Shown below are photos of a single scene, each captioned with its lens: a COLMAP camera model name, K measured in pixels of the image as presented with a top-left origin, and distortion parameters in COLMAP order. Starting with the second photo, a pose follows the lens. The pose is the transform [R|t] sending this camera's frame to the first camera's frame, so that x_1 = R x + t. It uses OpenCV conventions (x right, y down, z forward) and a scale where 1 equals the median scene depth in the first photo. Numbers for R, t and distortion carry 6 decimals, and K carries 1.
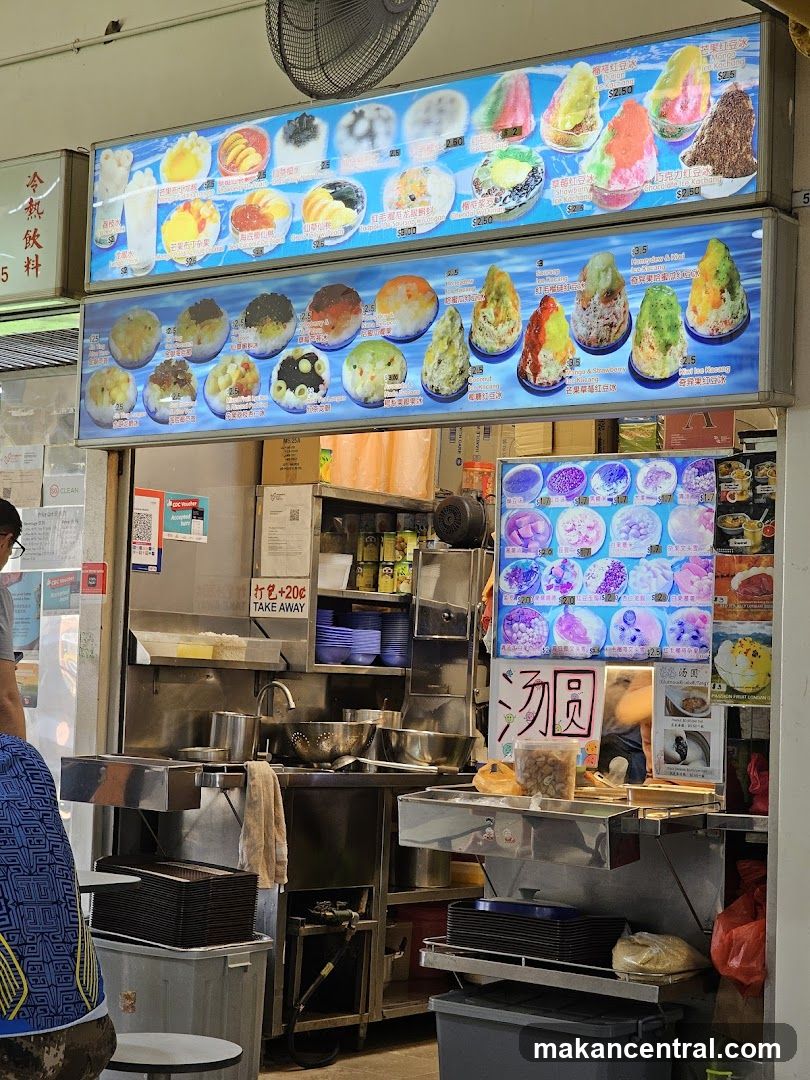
lens RADIAL K [[2116.4, 0, 403.9], [0, 2116.4, 605.6], [0, 0, 1]] dist [-0.344533, 3.236044]
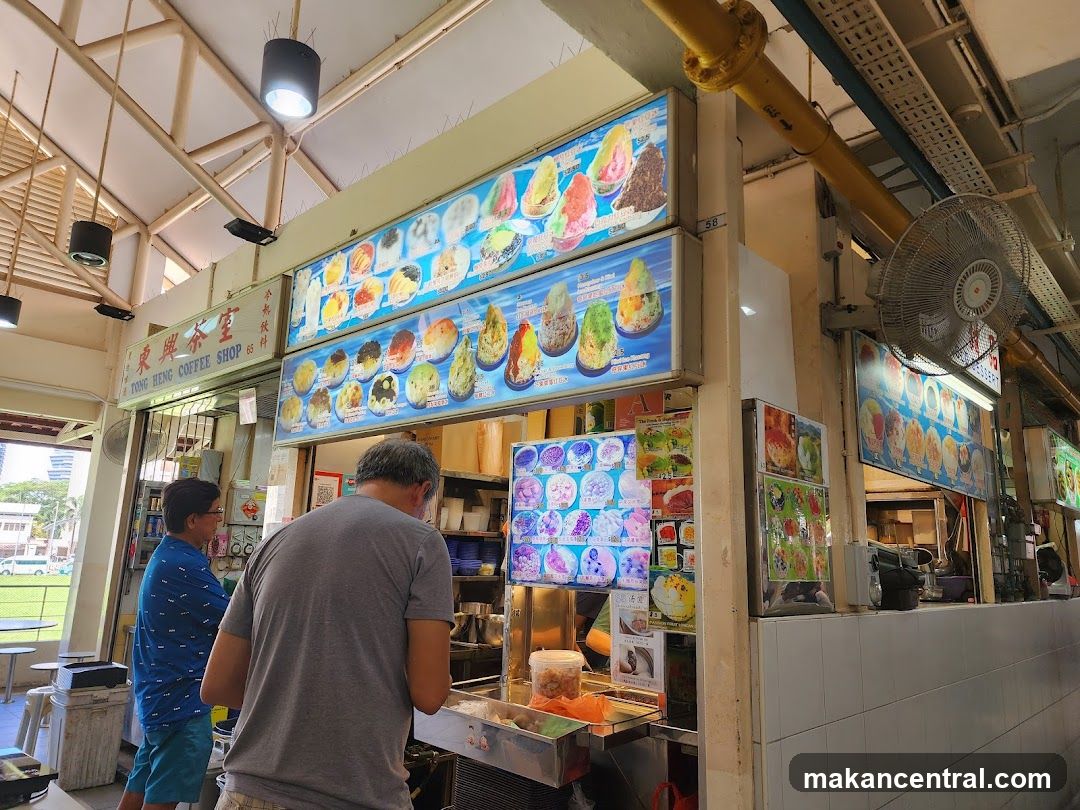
lens RADIAL K [[714.5, 0, 544.7], [0, 714.5, 410.9], [0, 0, 1]] dist [0.134834, -0.000756]
pose [[0.996496, -0.018220, -0.081630, 0.115920], [0.004568, 0.986383, -0.164398, -0.009381], [0.083514, 0.163449, 0.983011, 0.527868]]
